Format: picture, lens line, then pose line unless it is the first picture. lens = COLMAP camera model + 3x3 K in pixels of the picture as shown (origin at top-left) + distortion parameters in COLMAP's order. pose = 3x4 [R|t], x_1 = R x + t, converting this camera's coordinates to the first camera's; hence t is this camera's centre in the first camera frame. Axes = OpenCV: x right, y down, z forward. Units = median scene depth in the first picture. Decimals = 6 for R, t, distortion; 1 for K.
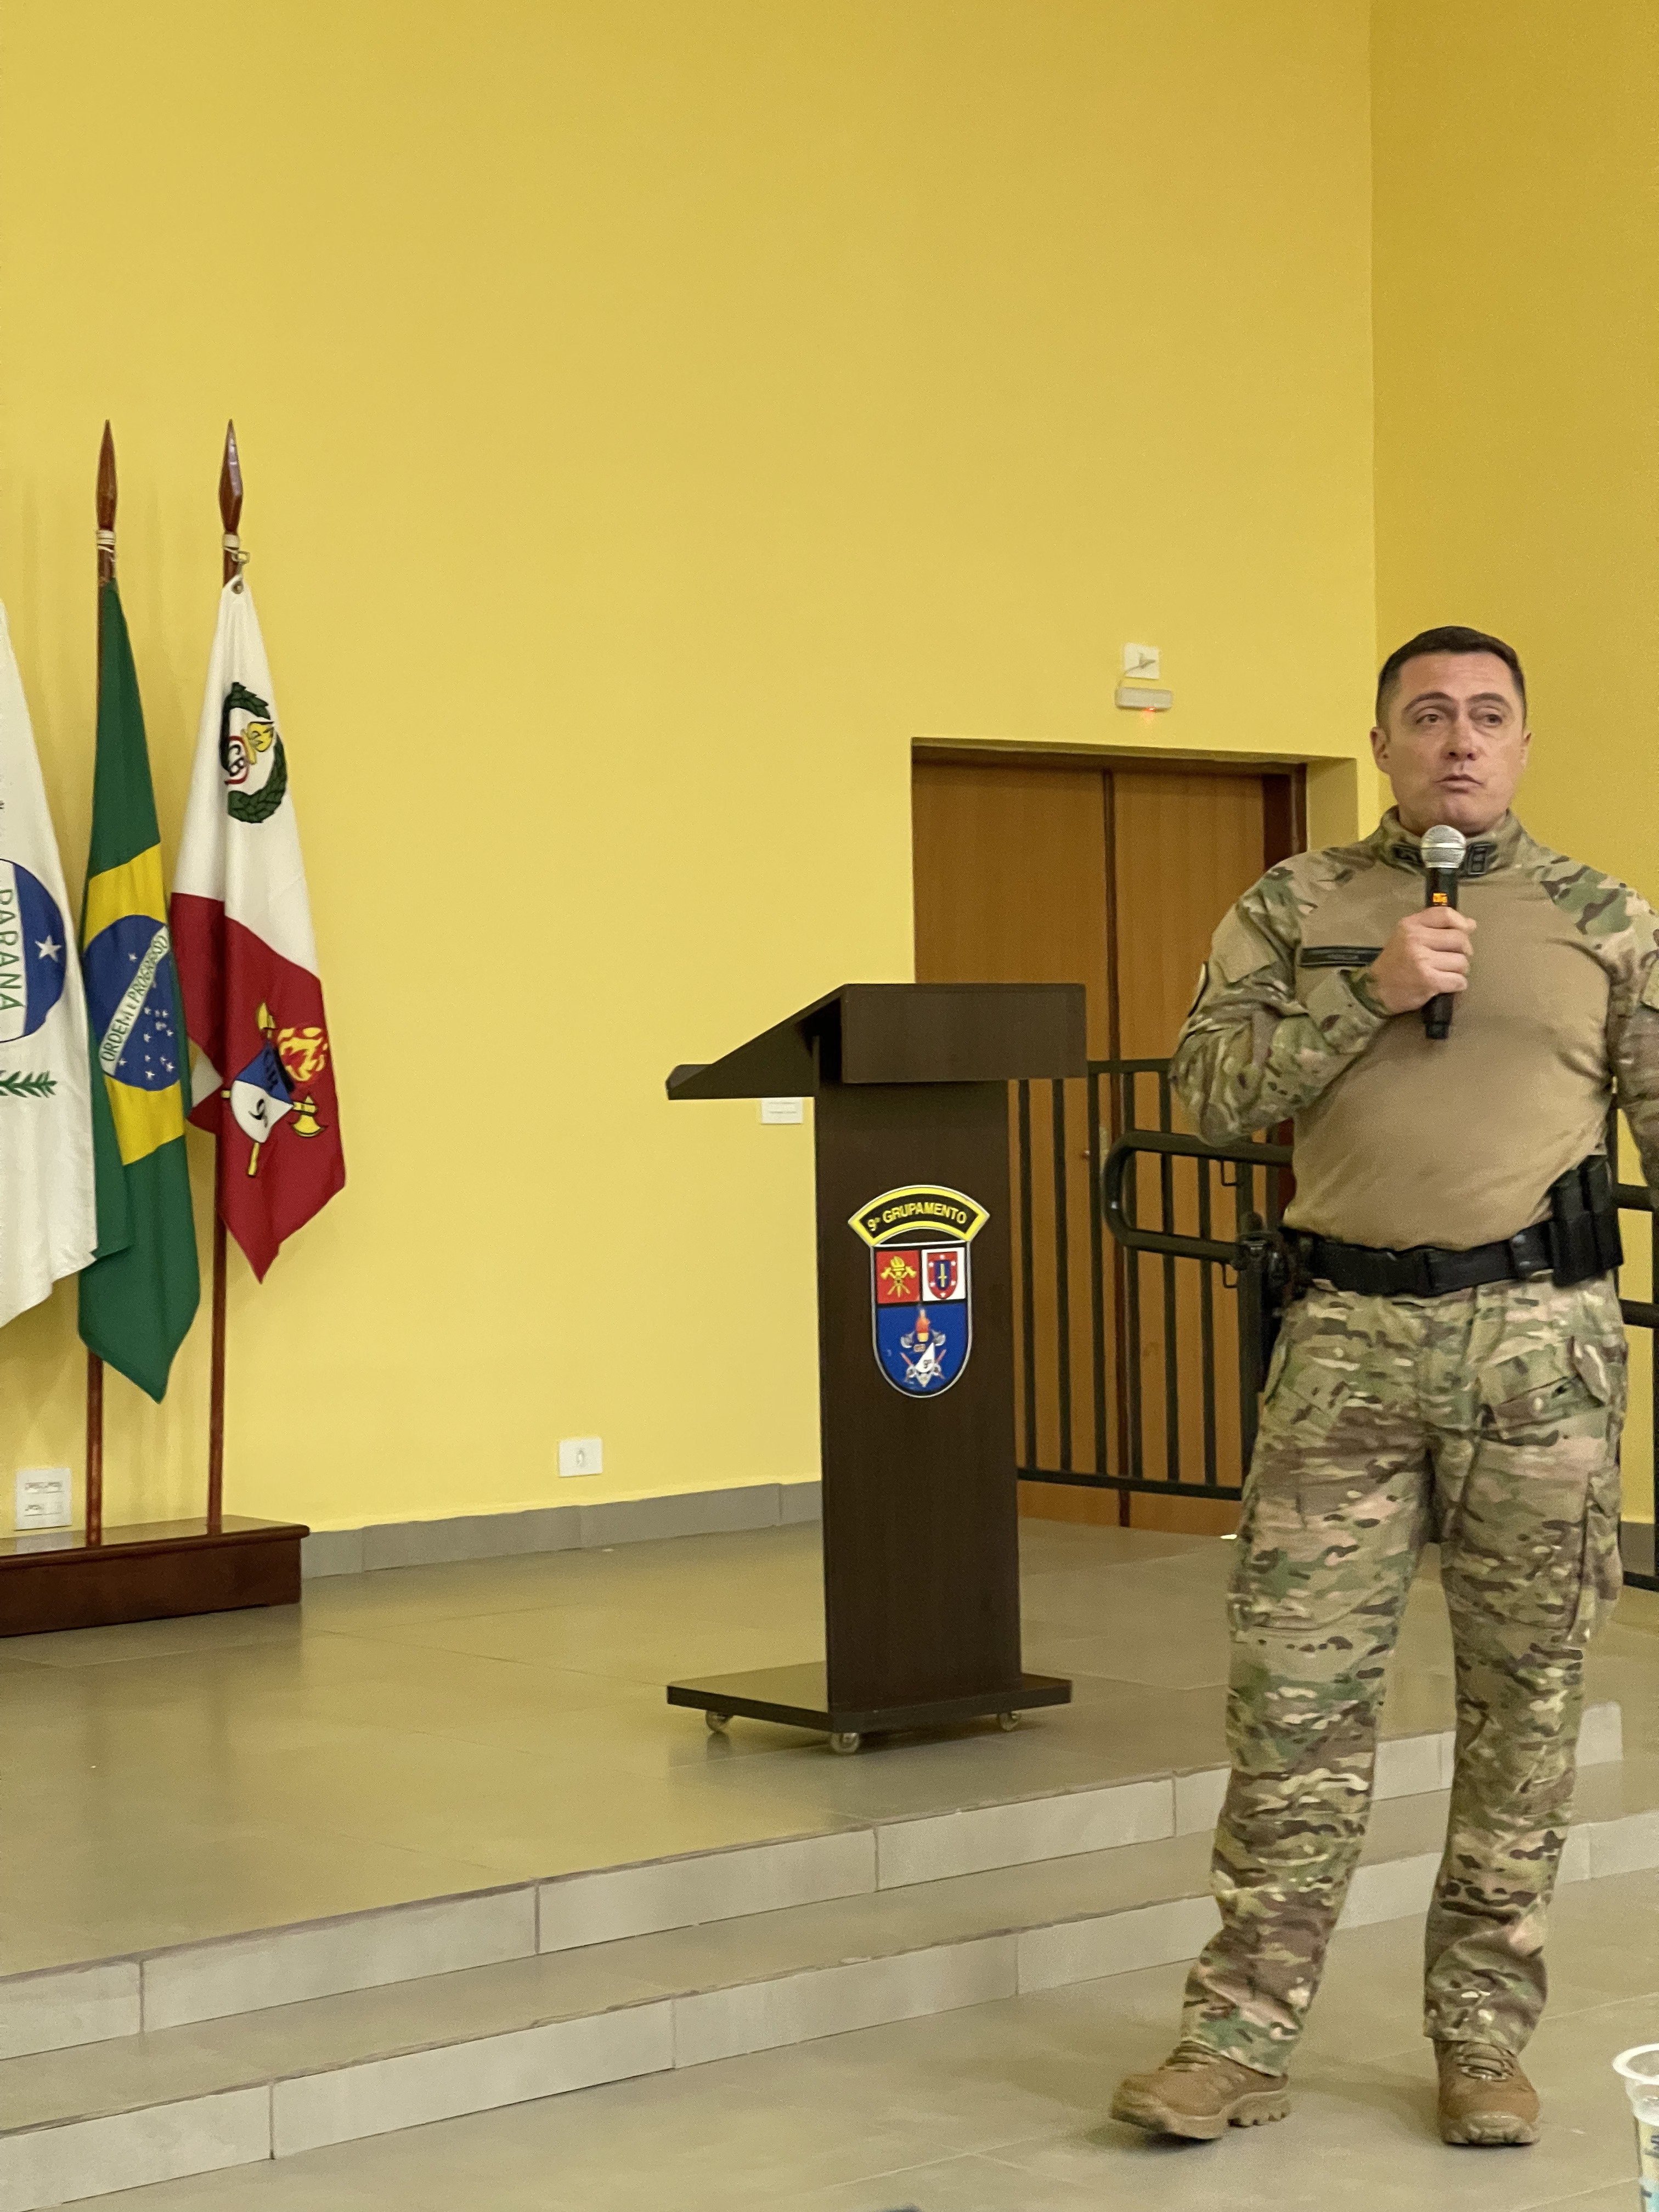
lens RADIAL K [[4085.5, 0, 829.5], [0, 4085.5, 1106.0], [0, 0, 1]] dist [0.201170, 0.183693]
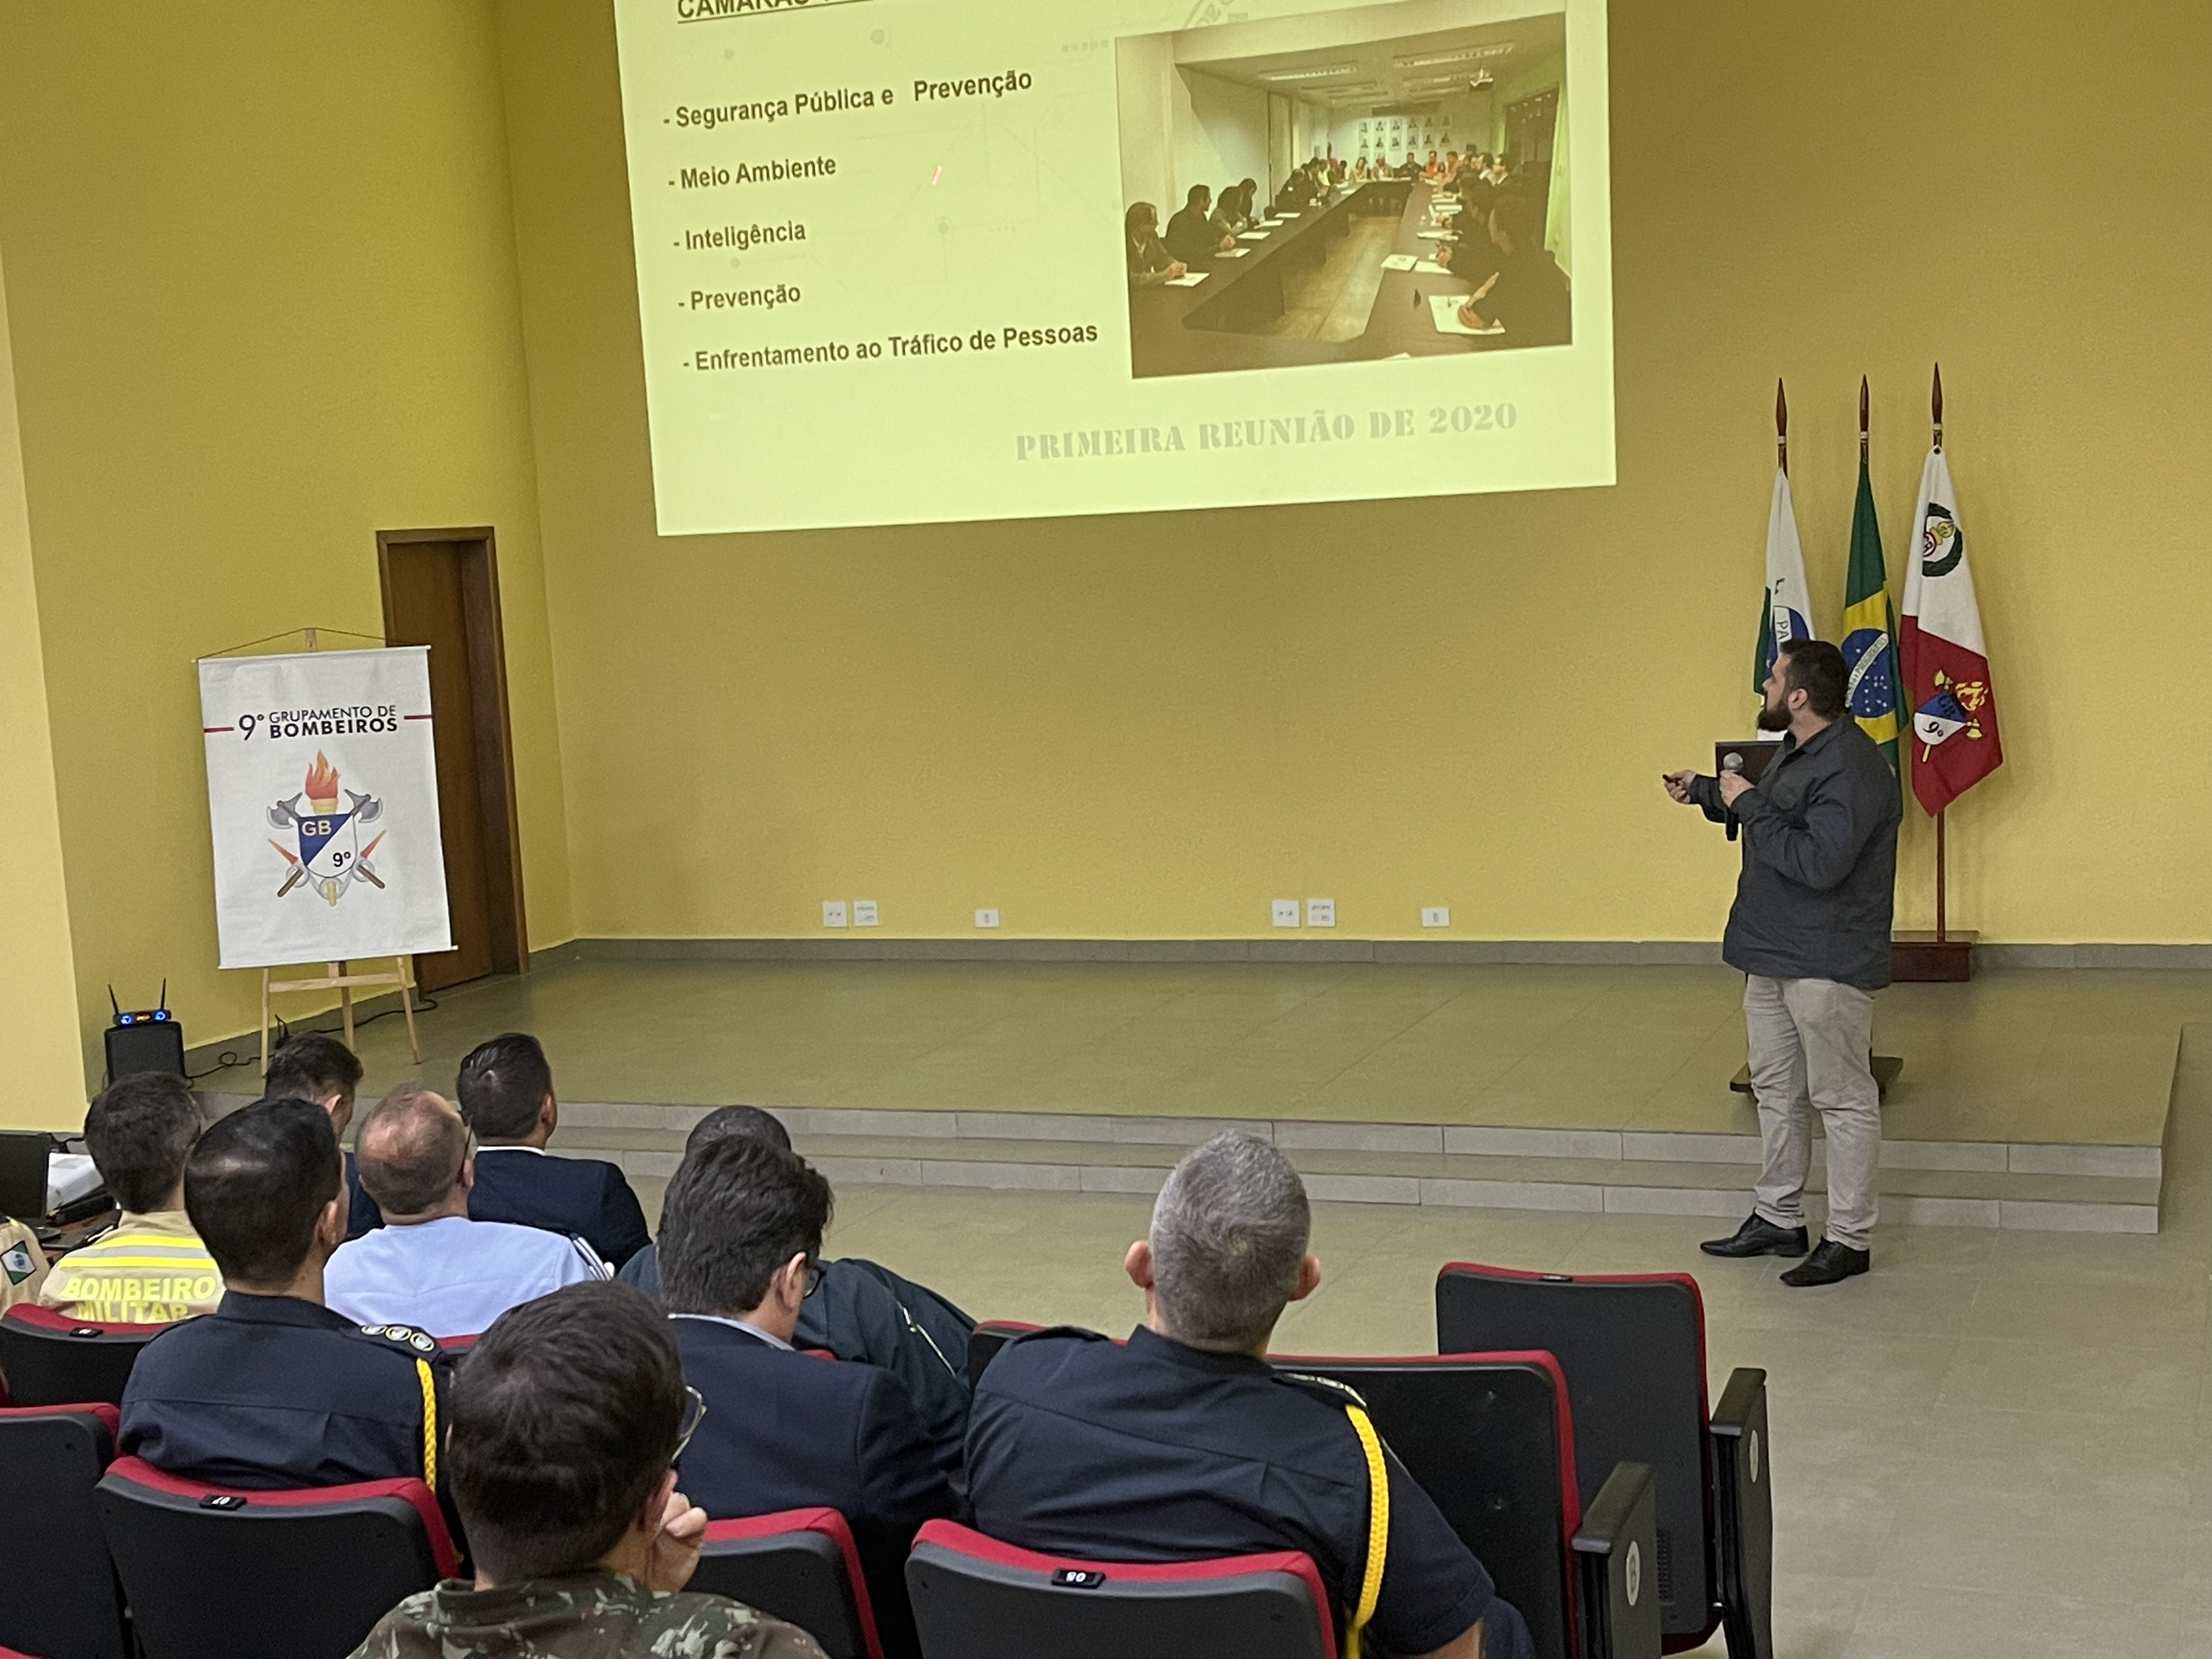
lens RADIAL K [[2931.4, 0, 1106.0], [0, 2931.4, 829.5], [0, 0, 1]] dist [0.063189, 0.015403]
pose [[0.481107, 0.085047, -0.872527, 0.889664], [0.041753, 0.991931, 0.119708, -0.133937], [0.875667, -0.094023, 0.473674, 0.001749]]
